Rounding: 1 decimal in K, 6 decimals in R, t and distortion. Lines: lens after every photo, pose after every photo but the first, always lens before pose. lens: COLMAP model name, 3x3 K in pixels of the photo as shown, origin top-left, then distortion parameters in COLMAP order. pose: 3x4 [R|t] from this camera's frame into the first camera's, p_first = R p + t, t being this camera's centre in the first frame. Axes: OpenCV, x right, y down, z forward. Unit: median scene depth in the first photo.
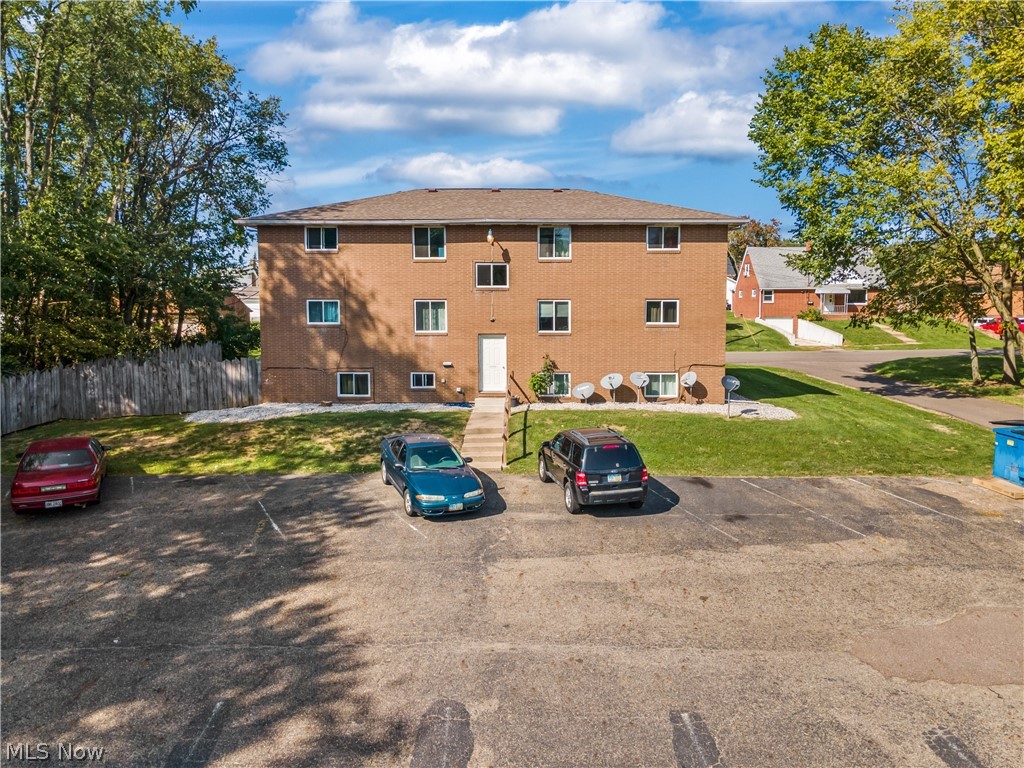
lens RADIAL K [[751.1, 0, 518.6], [0, 751.1, 384.2], [0, 0, 1]] dist [0.020205, 0.032306]
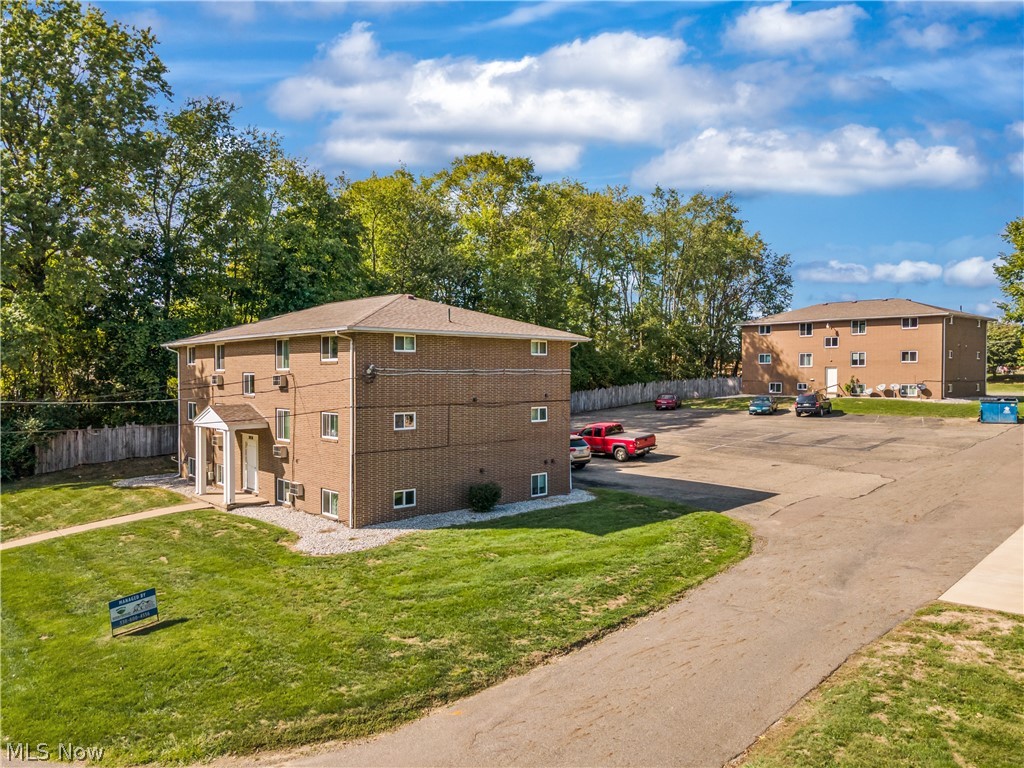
lens RADIAL K [[751.1, 0, 510.8], [0, 751.1, 390.4], [0, 0, 1]] dist [0.020205, 0.032306]
pose [[0.678876, 0.017448, -0.734046, 1.038605], [-0.077228, 0.995869, -0.047751, 0.199956], [0.730180, 0.089106, 0.677419, -1.344965]]
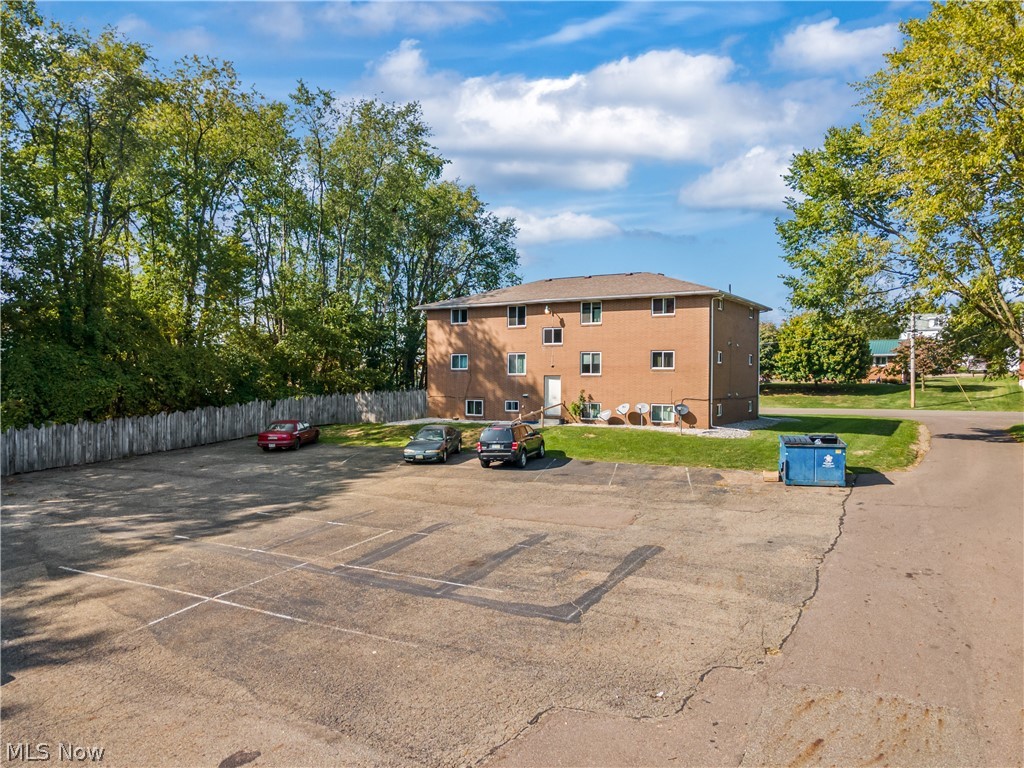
lens RADIAL K [[751.1, 0, 513.0], [0, 751.1, 387.2], [0, 0, 1]] dist [0.020205, 0.032306]
pose [[0.863887, 0.009607, -0.503594, 0.657037], [-0.055452, 0.995555, -0.076132, 0.074651], [0.500624, 0.093695, 0.860579, -0.315173]]
